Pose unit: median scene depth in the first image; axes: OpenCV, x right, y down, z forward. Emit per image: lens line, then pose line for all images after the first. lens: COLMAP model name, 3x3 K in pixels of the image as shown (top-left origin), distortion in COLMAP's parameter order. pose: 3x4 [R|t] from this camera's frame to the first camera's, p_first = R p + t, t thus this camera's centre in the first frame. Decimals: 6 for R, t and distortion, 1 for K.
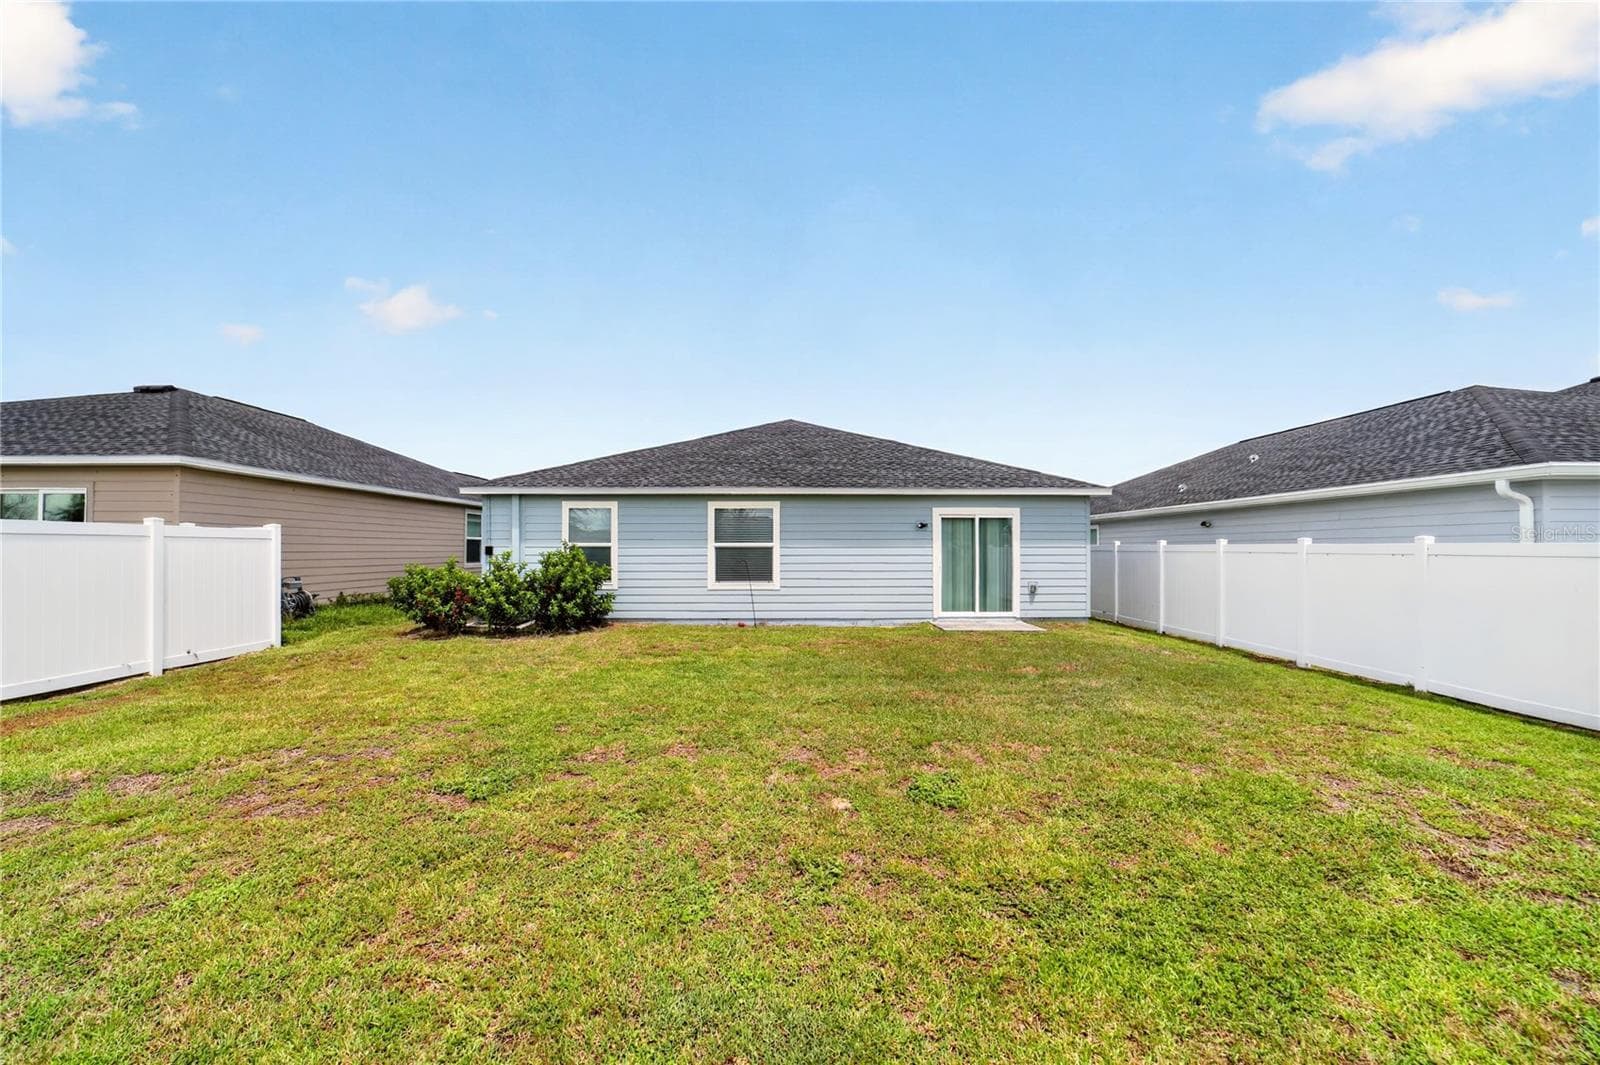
lens RADIAL K [[626.5, 0, 797.9], [0, 626.5, 543.4], [0, 0, 1]] dist [-0.046190, 0.012935]
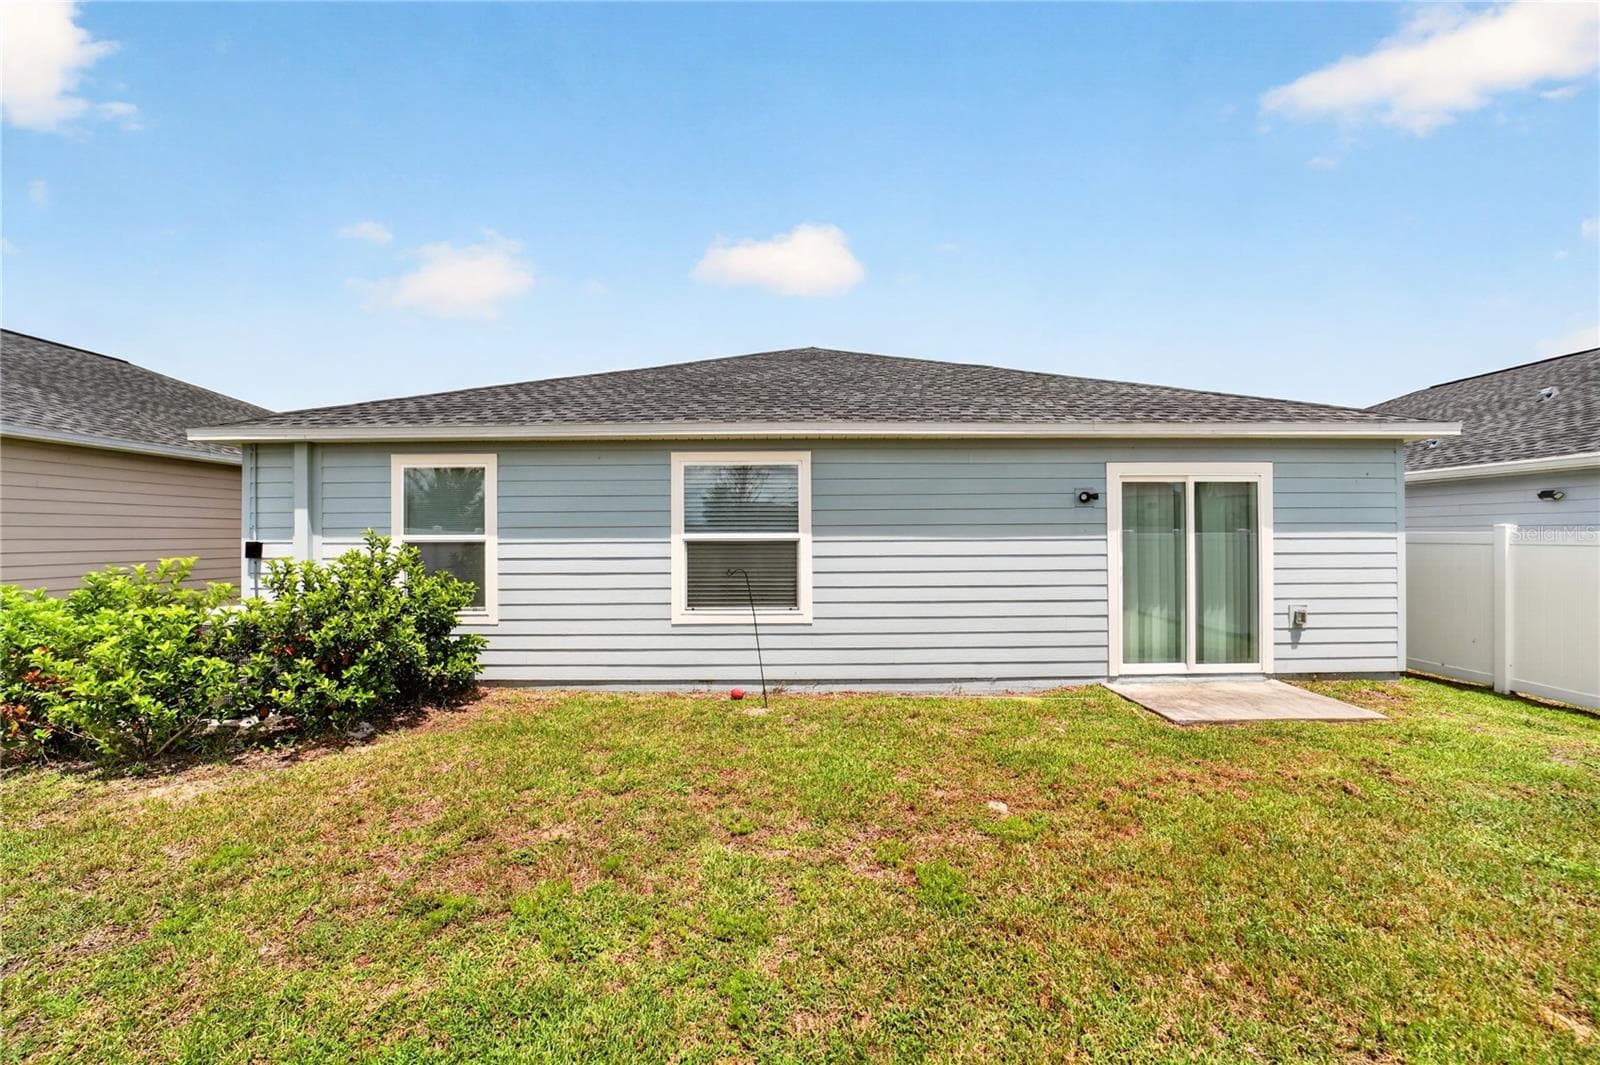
lens RADIAL K [[590.0, 0, 796.5], [0, 590.0, 549.2], [0, 0, 1]] dist [-0.038788, -0.000110]
pose [[0.999943, -0.005286, -0.009273, -0.036833], [0.005374, 0.999941, 0.009491, 0.008149], [0.009223, -0.009541, 0.999912, 0.515658]]
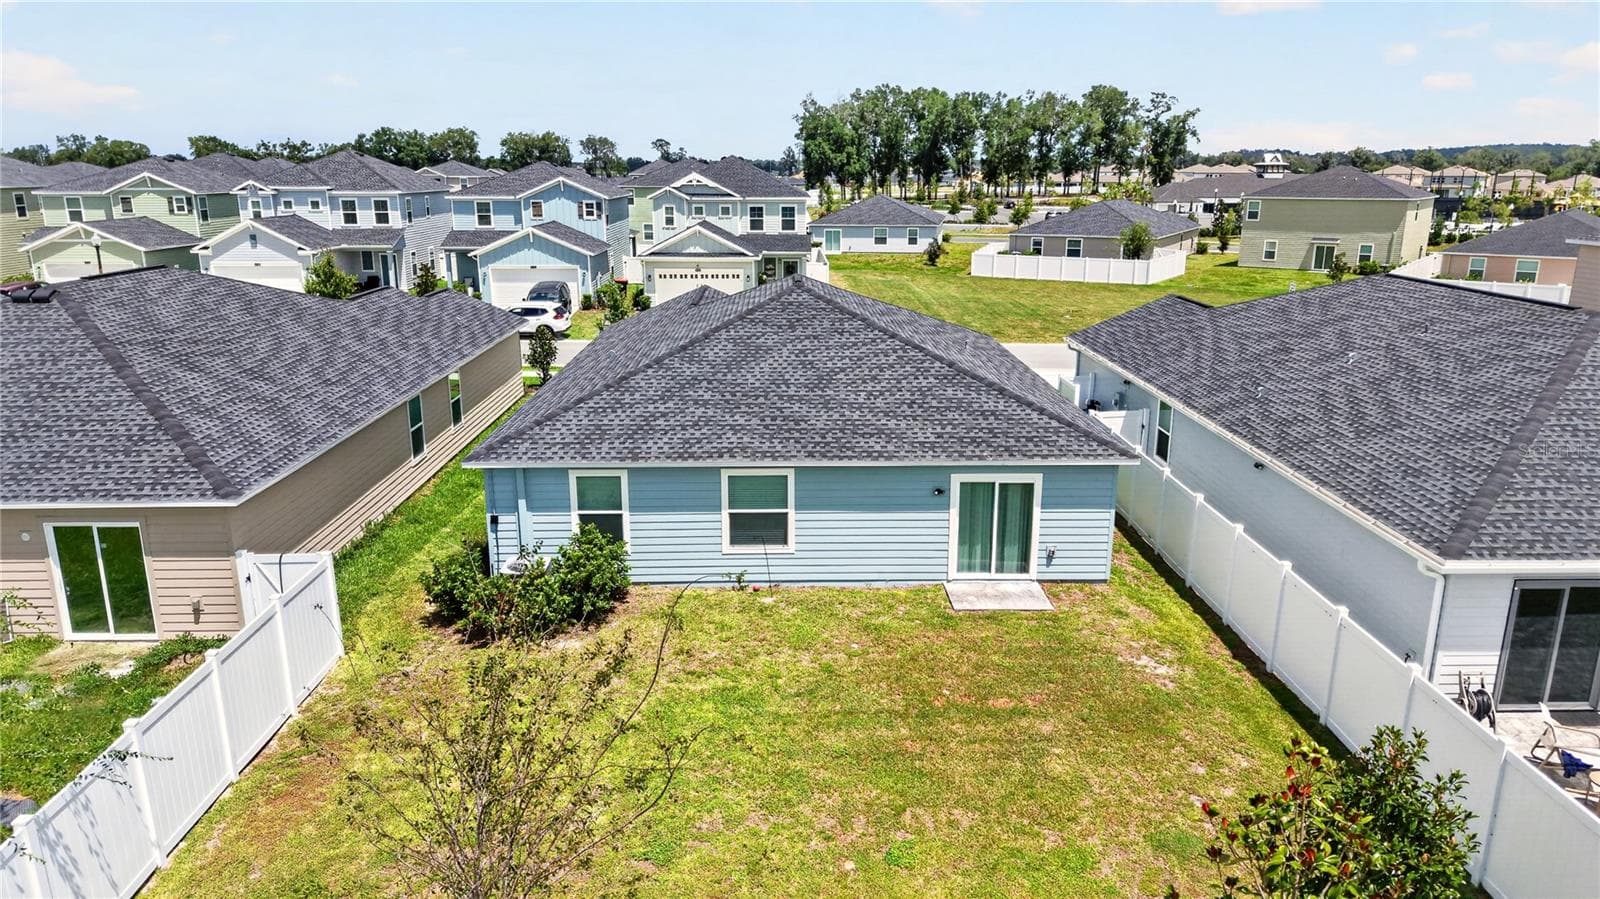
lens RADIAL K [[1059.3, 0, 800.0], [0, 1059.3, 449.5], [0, 0, 1]] dist [0.061815, -0.101801]
pose [[0.999962, -0.001323, 0.008604, -0.034905], [-0.001036, 0.963269, 0.268537, -0.535779], [-0.008644, -0.268536, 0.963231, -0.577202]]
